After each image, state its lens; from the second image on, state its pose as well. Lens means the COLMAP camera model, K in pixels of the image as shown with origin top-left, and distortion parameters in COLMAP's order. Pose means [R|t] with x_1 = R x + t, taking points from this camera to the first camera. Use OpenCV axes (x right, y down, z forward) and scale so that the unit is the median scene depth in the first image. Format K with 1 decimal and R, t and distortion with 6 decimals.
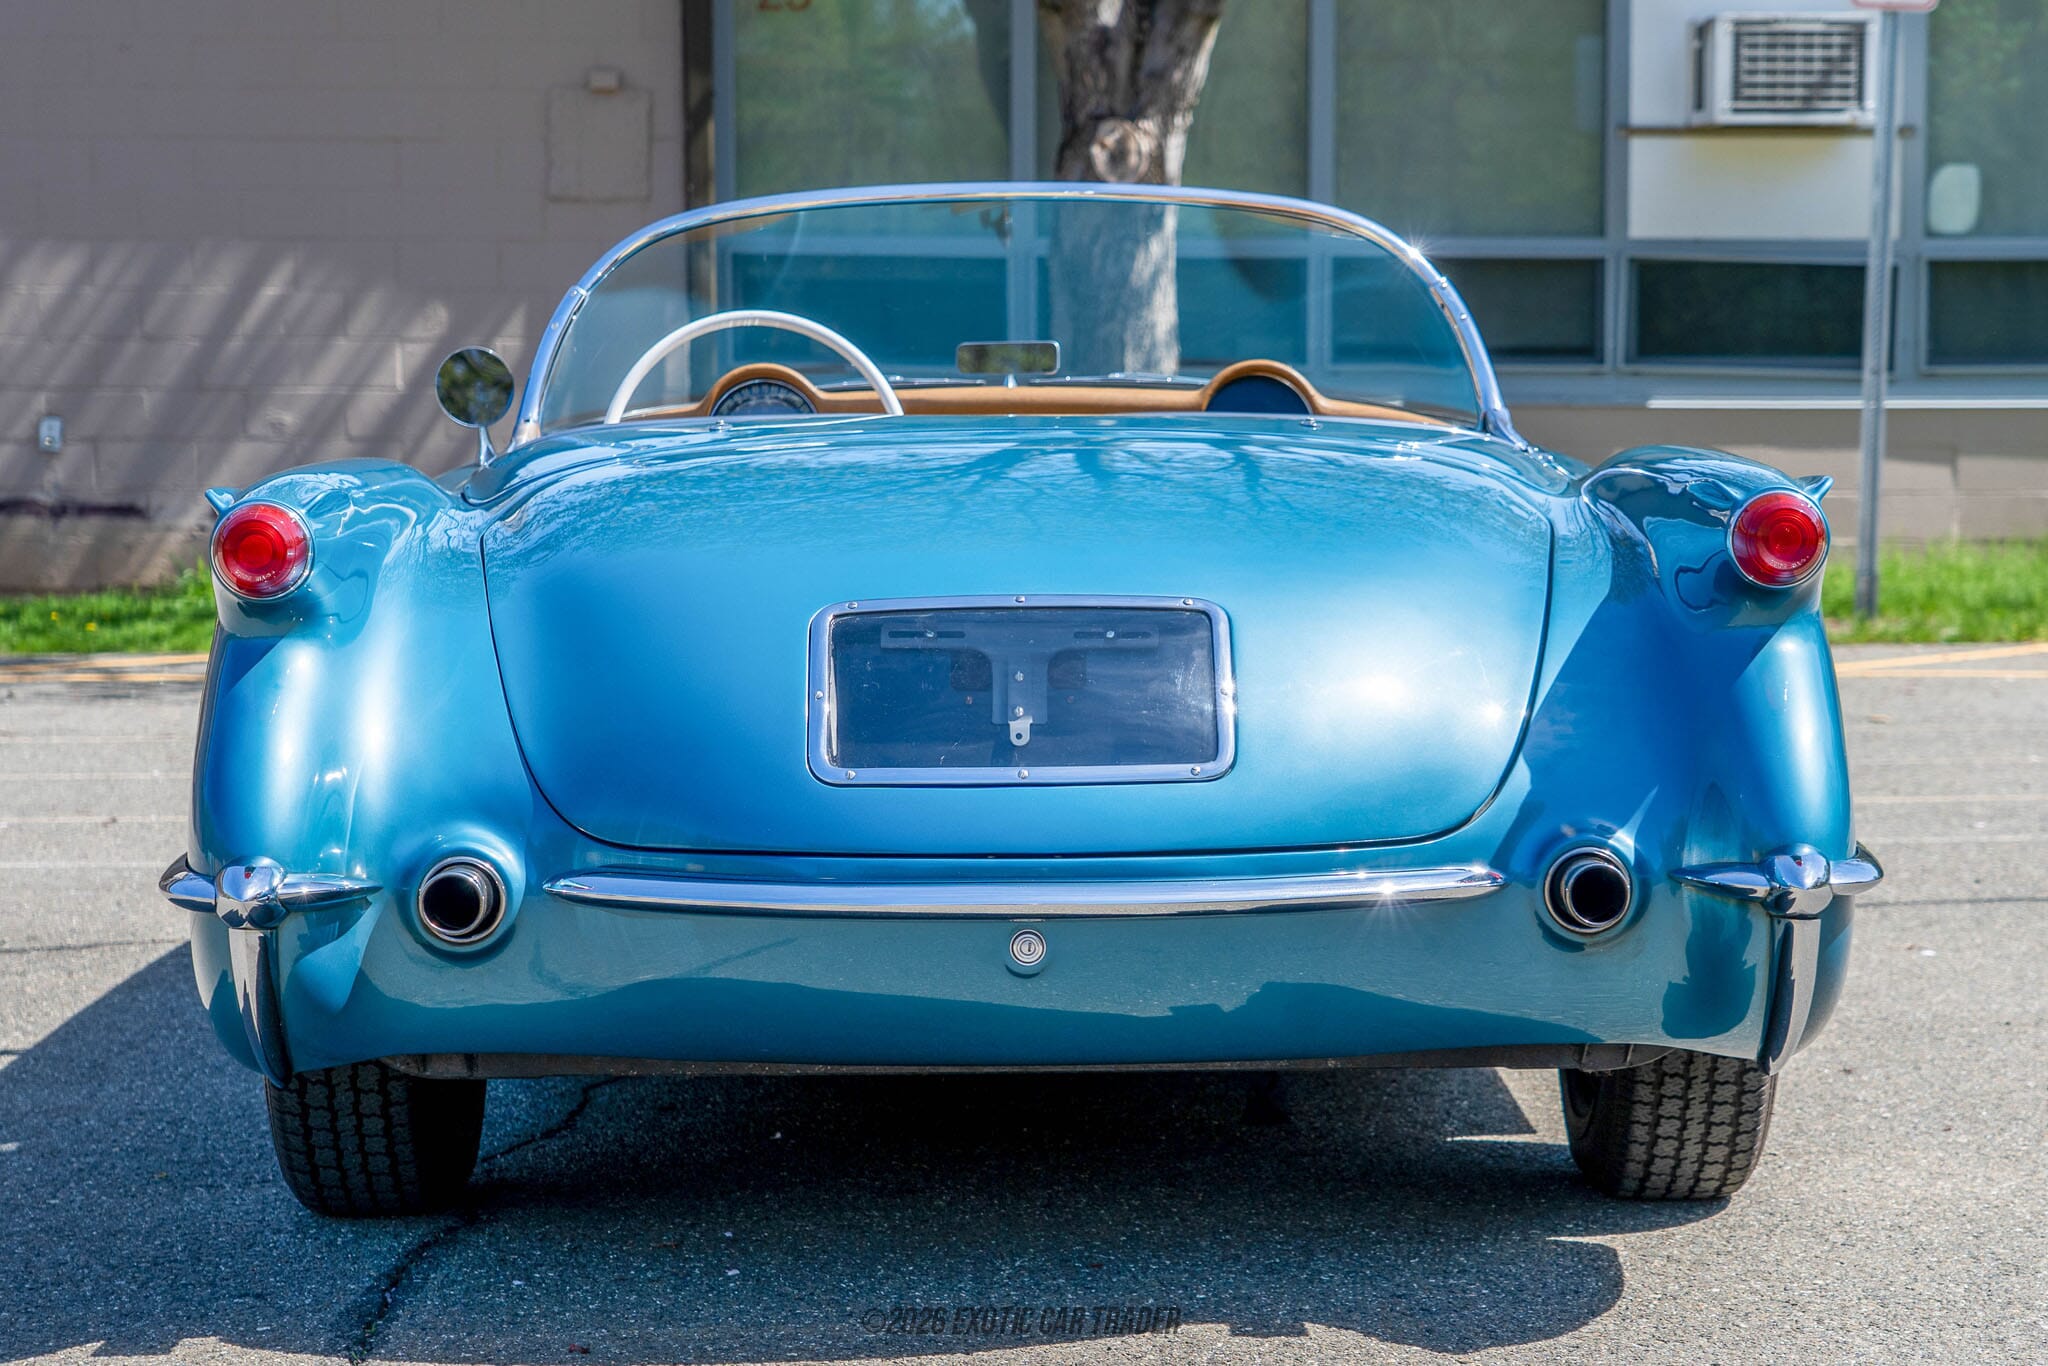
lens RADIAL K [[6696.2, 0, 1024.0], [0, 6696.2, 683.0], [0, 0, 1]] dist [0.717161, -1.847071]
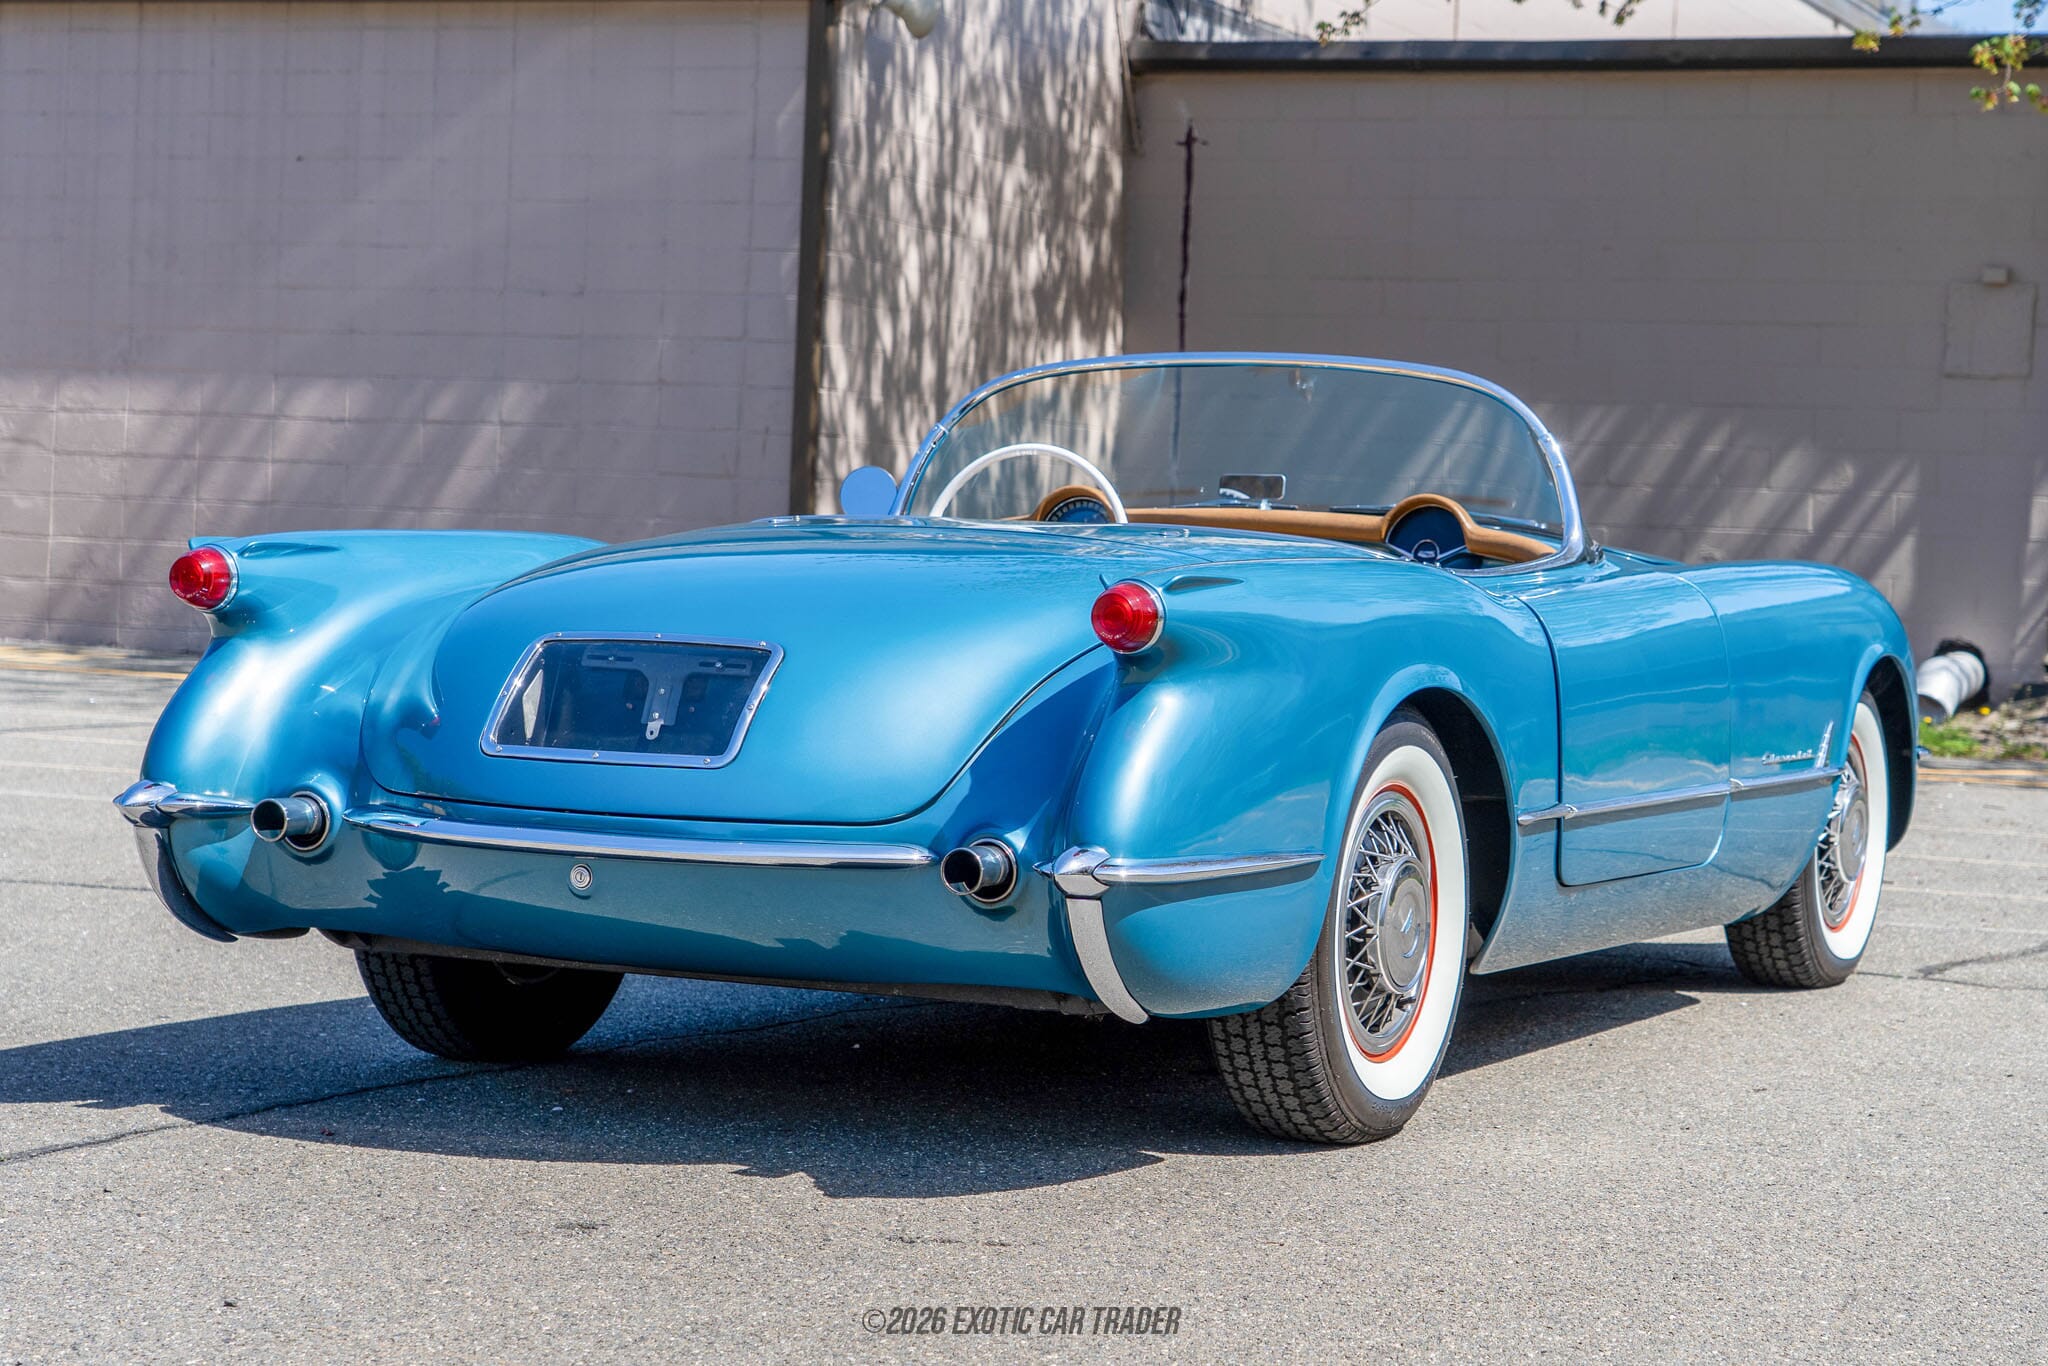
lens RADIAL K [[6696.2, 0, 1024.0], [0, 6696.2, 683.0], [0, 0, 1]] dist [0.717161, -1.847071]
pose [[0.798817, 0.049942, -0.599498, 0.675235], [-0.067952, 0.997661, -0.007432, 0.001954], [0.597724, 0.046674, 0.800342, -0.055305]]
